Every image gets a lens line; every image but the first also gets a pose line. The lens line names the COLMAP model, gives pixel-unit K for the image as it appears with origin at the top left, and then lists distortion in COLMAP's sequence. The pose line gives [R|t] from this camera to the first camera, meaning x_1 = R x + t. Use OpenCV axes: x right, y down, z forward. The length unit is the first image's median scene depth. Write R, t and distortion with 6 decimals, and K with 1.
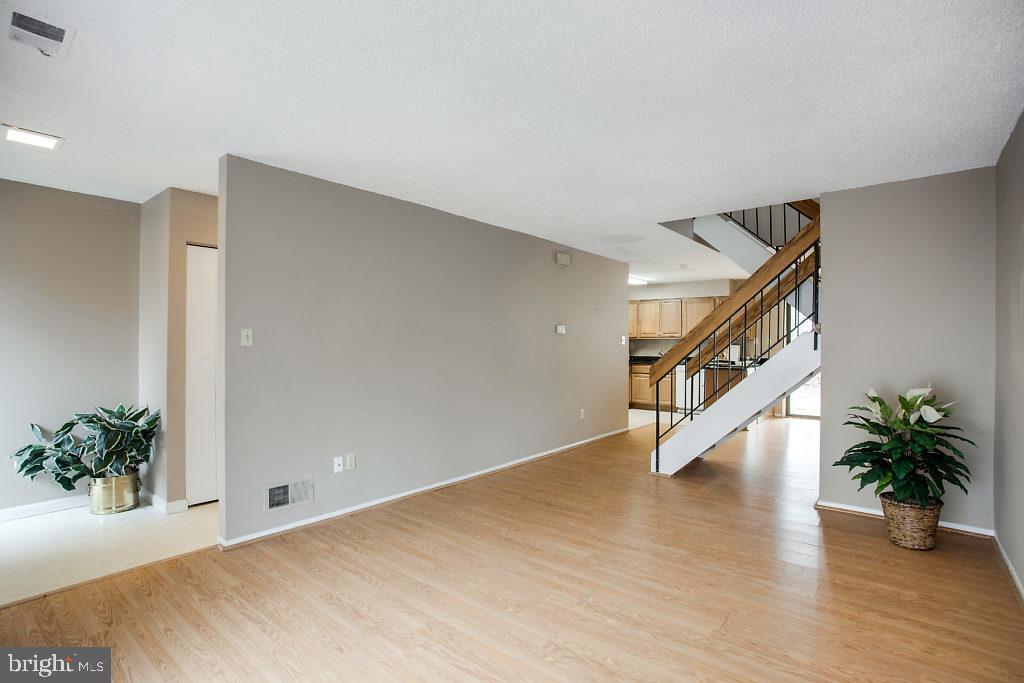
lens RADIAL K [[499.2, 0, 509.4], [0, 499.2, 345.6], [0, 0, 1]] dist [-0.066796, 0.031161]
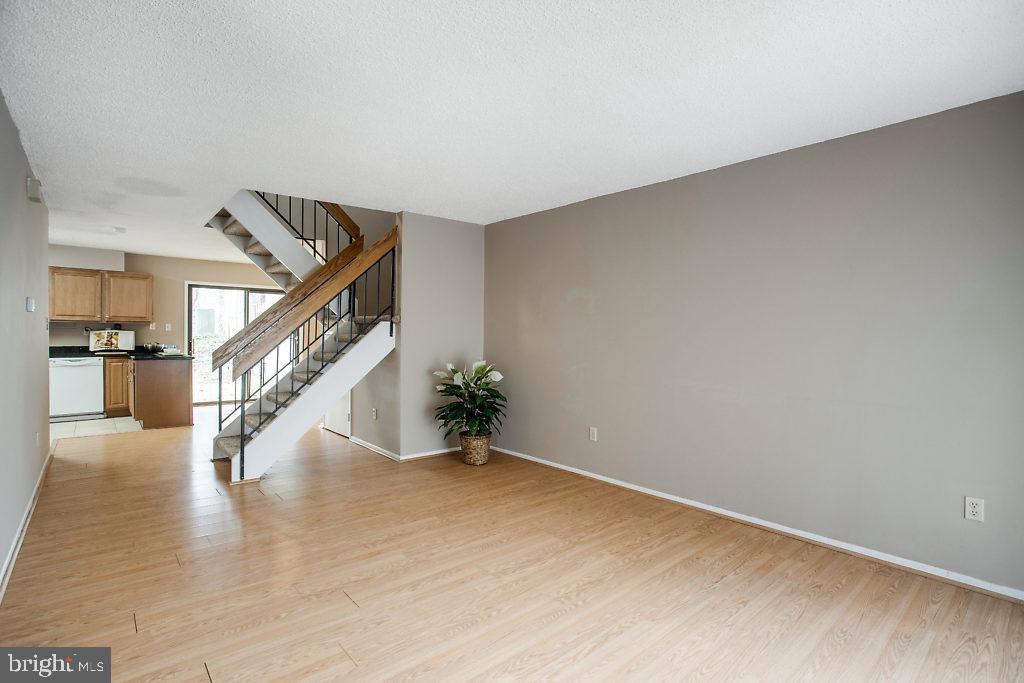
lens RADIAL K [[500.3, 0, 509.7], [0, 500.3, 336.3], [0, 0, 1]] dist [-0.067710, 0.031805]
pose [[0.175589, -0.005337, 0.984449, -0.627997], [-0.003304, 0.999976, 0.006011, 0.000705], [-0.984458, -0.004308, 0.175568, 0.552694]]
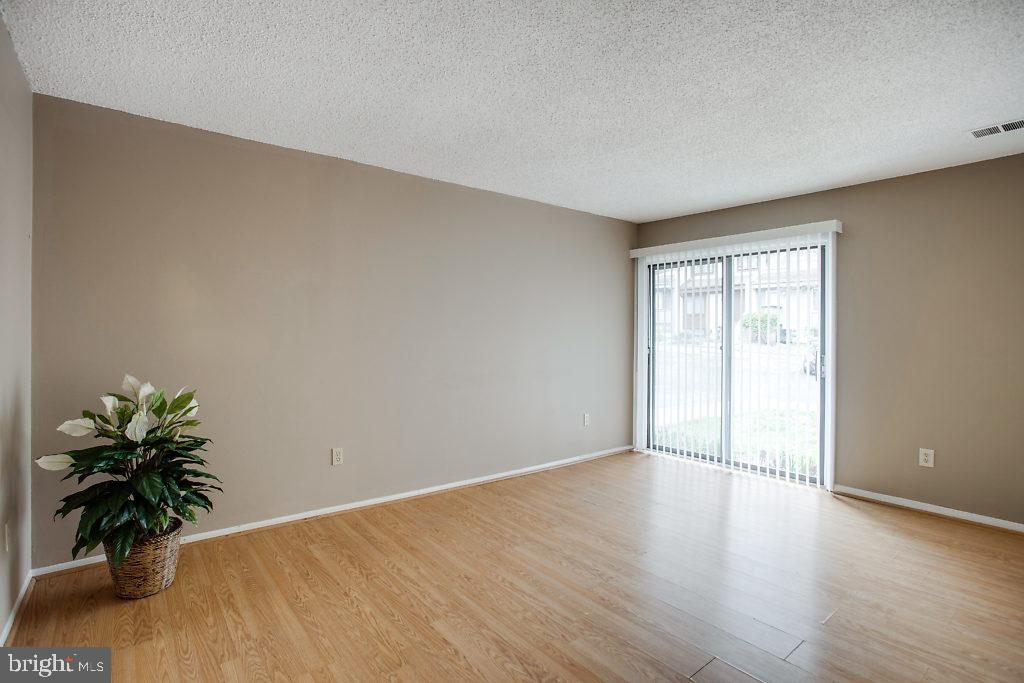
lens RADIAL K [[500.3, 0, 509.7], [0, 500.3, 336.3], [0, 0, 1]] dist [-0.067710, 0.031805]
pose [[-0.977598, -0.012832, 0.210088, 0.096409], [-0.009875, 0.999837, 0.015114, -0.006432], [-0.210247, 0.012701, -0.977566, 1.452771]]
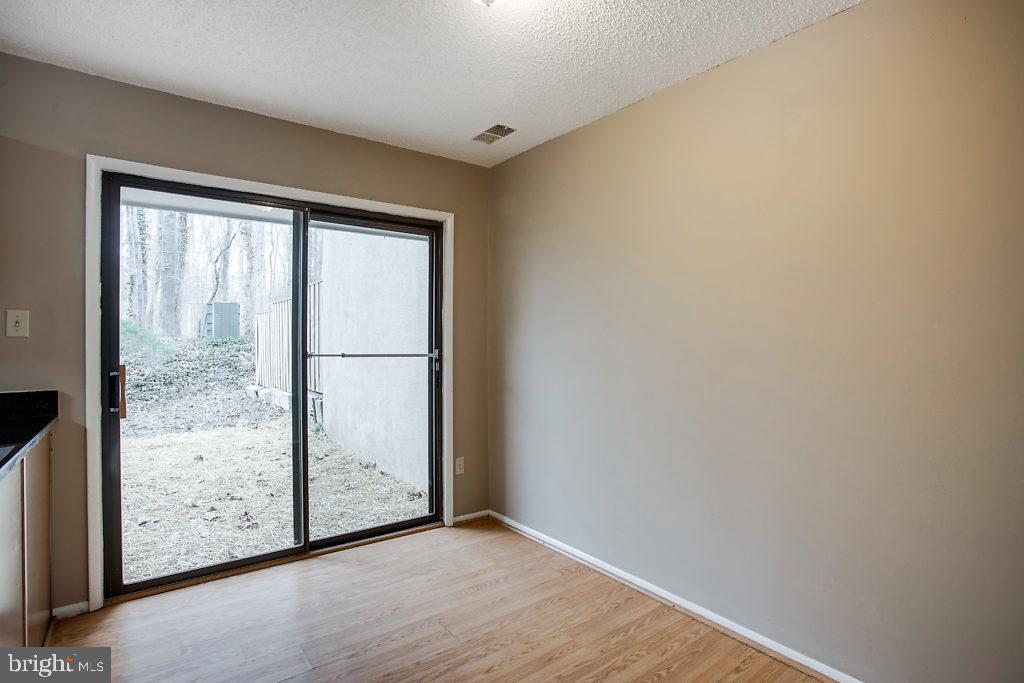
lens RADIAL K [[515.5, 0, 512.0], [0, 515.5, 341.5], [0, 0, 1]] dist [-0.076694, 0.036079]
pose [[0.233397, -0.014285, 0.972277, 0.889604], [-0.003123, 0.999876, 0.015440, -0.013689], [-0.972376, -0.006640, 0.233324, 1.795840]]
